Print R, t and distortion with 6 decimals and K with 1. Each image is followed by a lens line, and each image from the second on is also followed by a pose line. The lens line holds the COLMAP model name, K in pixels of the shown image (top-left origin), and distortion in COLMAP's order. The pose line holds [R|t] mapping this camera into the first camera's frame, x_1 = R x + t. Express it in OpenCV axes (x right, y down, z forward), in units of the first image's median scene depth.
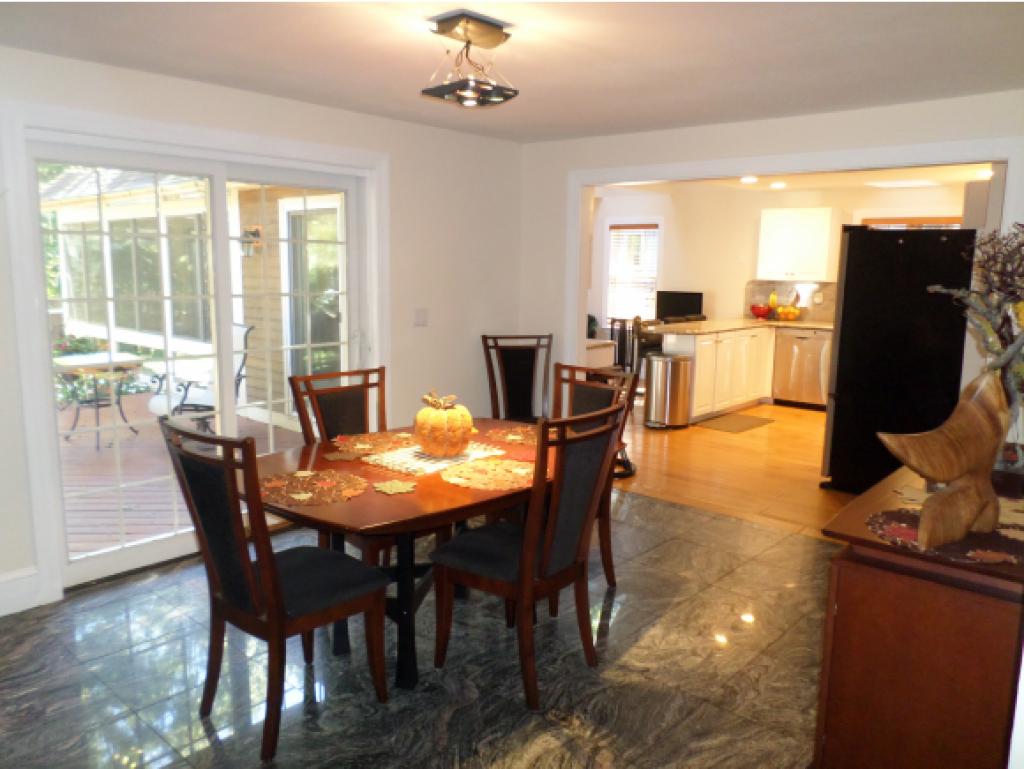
lens RADIAL K [[778.4, 0, 512.0], [0, 778.4, 384.5], [0, 0, 1]] dist [-0.009392, -0.002648]
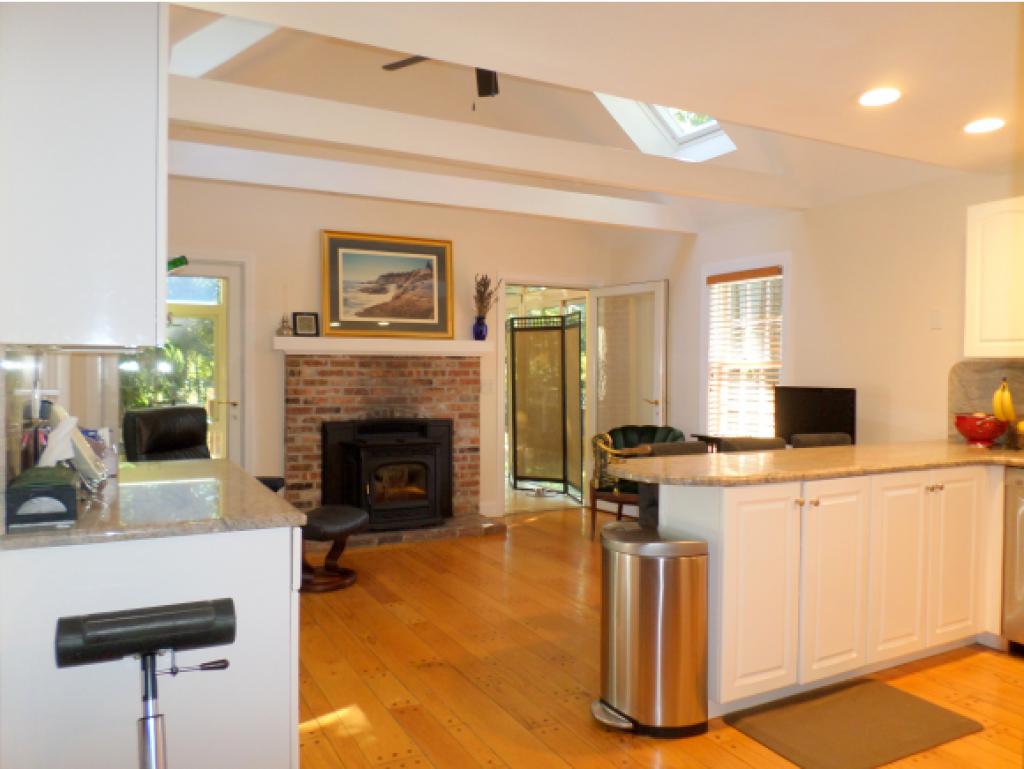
lens RADIAL K [[778.4, 0, 512.0], [0, 778.4, 384.5], [0, 0, 1]] dist [-0.009392, -0.002648]
pose [[0.941276, 0.005138, -0.337600, 0.177541], [-0.052479, 0.989959, -0.131253, -0.038113], [0.333536, 0.141262, 0.932094, 0.400319]]
